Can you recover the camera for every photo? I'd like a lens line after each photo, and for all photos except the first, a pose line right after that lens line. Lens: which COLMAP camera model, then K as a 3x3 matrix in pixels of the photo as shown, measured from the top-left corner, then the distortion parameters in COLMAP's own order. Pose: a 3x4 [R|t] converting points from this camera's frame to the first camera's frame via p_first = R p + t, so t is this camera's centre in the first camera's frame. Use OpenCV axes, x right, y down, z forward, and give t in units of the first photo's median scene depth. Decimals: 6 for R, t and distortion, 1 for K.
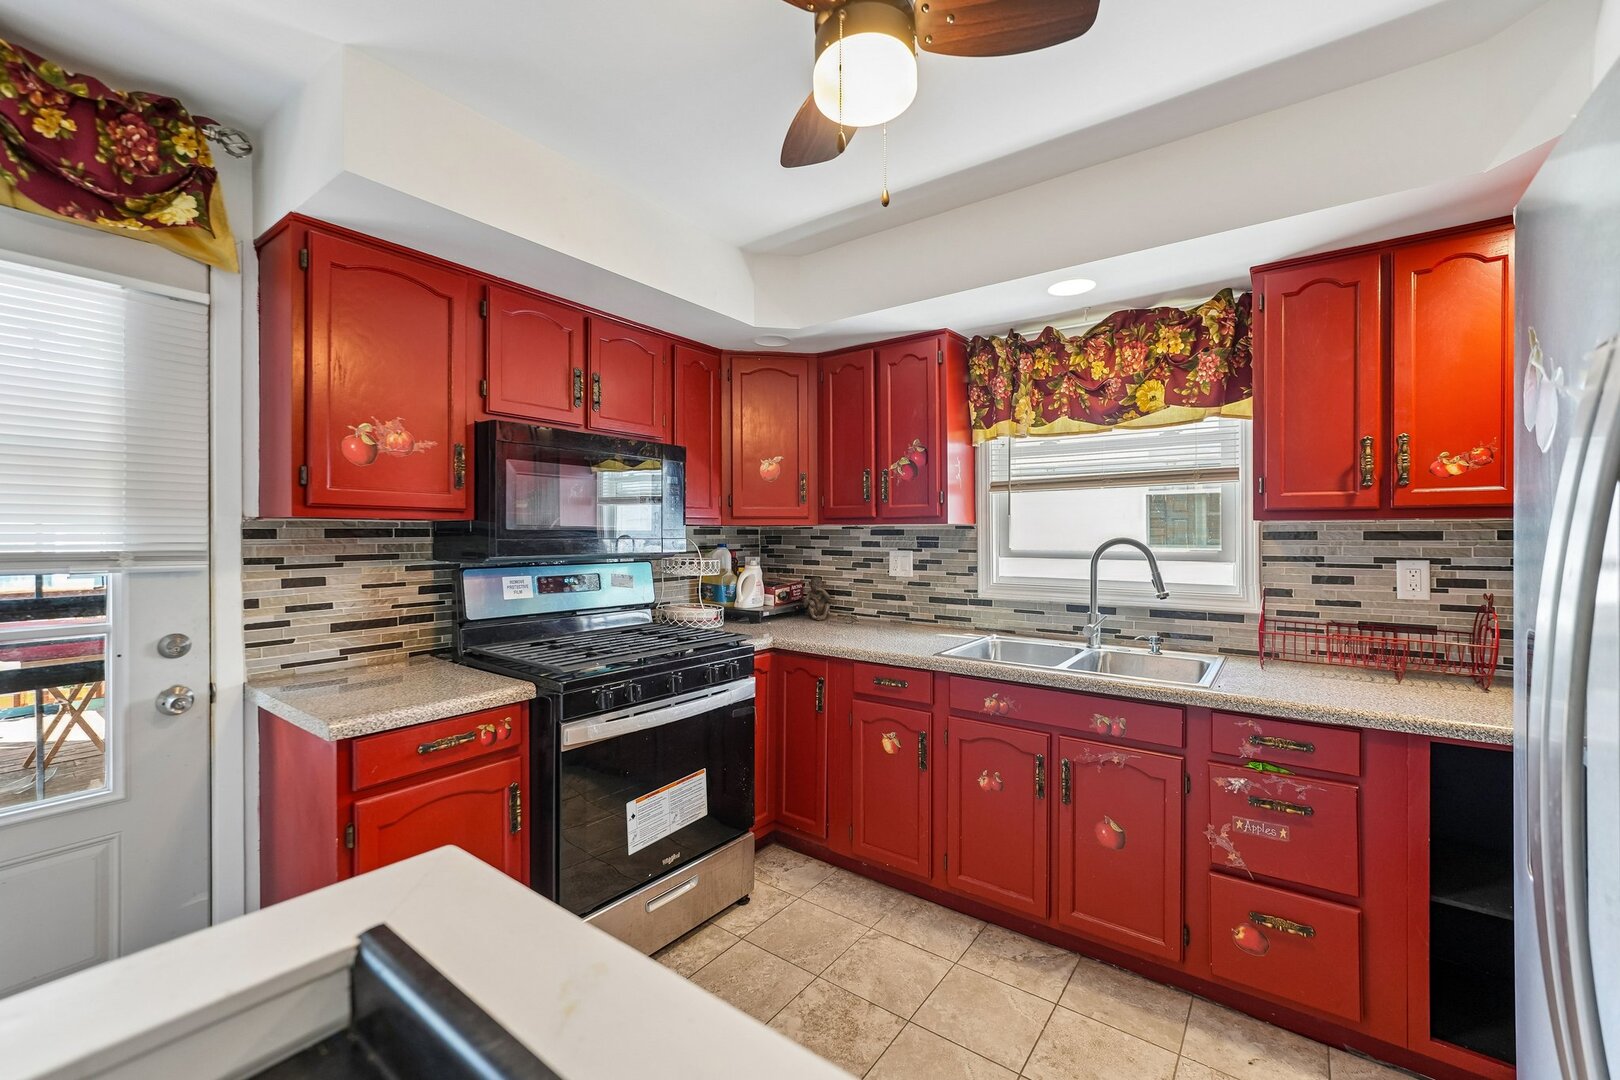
lens RADIAL K [[659.0, 0, 810.0], [0, 659.0, 540.0], [0, 0, 1]] dist [-0.001538, -0.000042]
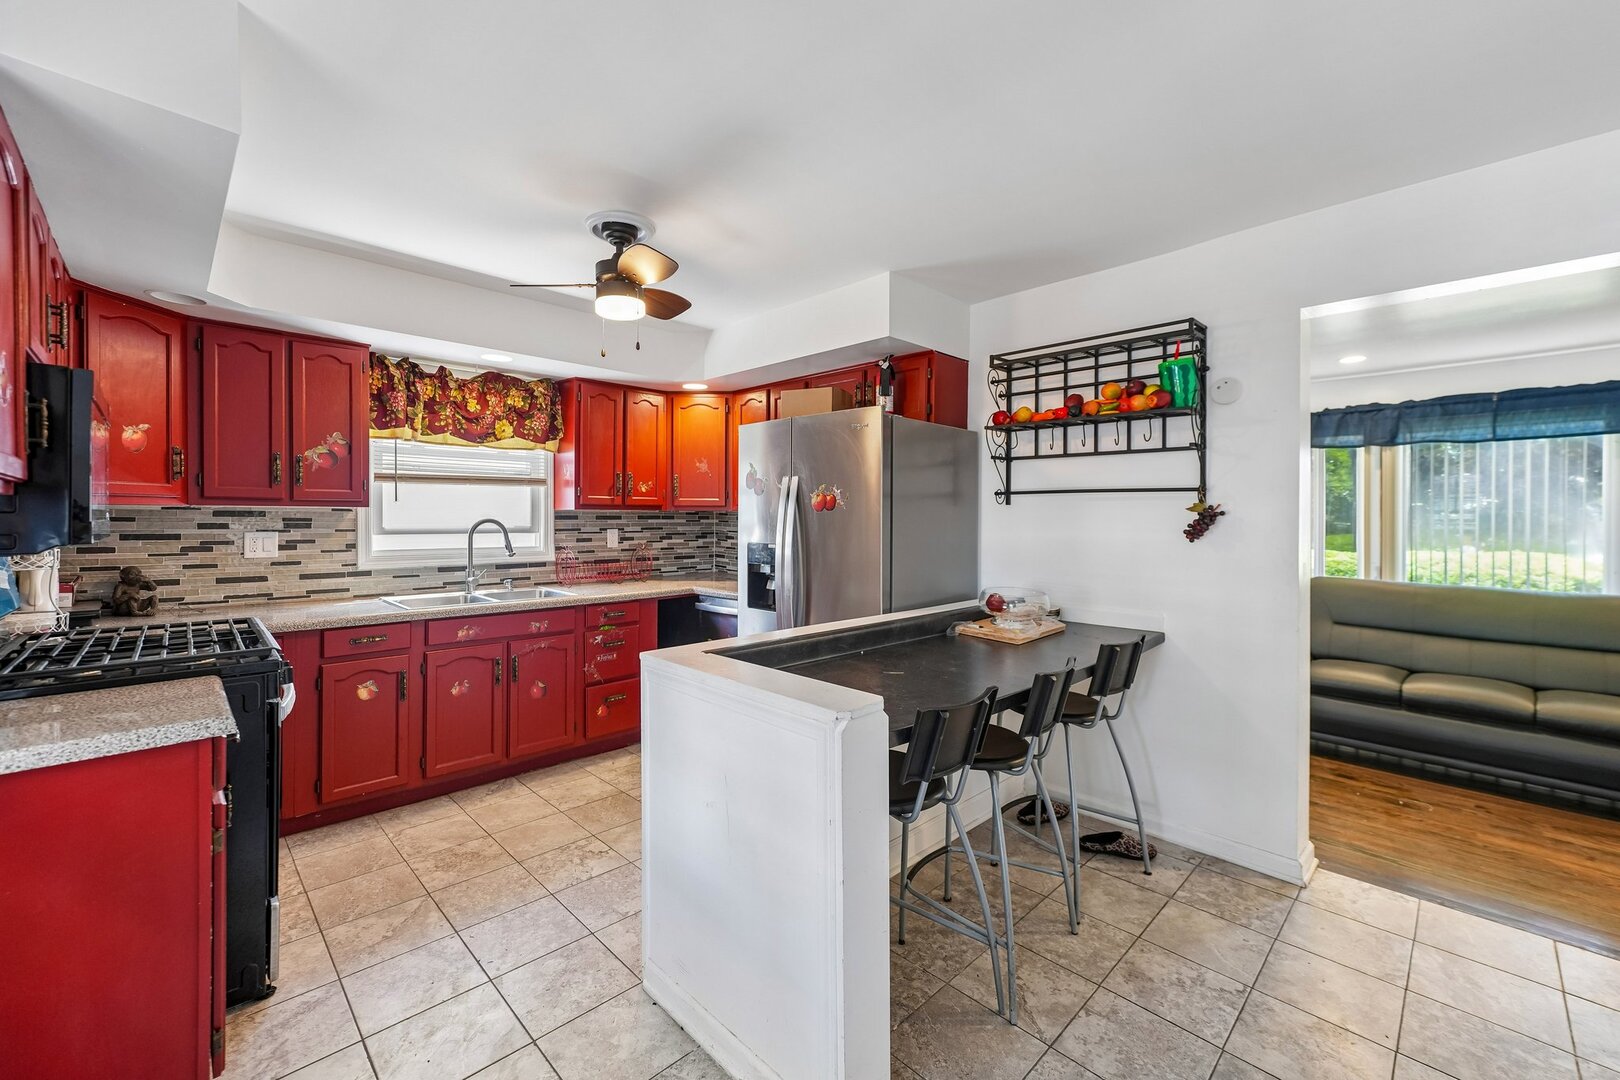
lens RADIAL K [[659.0, 0, 810.0], [0, 659.0, 540.0], [0, 0, 1]] dist [-0.001538, -0.000042]
pose [[0.164609, -0.033832, 0.985778, -0.904293], [0.004546, 0.999427, 0.033541, -0.001964], [-0.986348, -0.001040, 0.164669, 0.009655]]
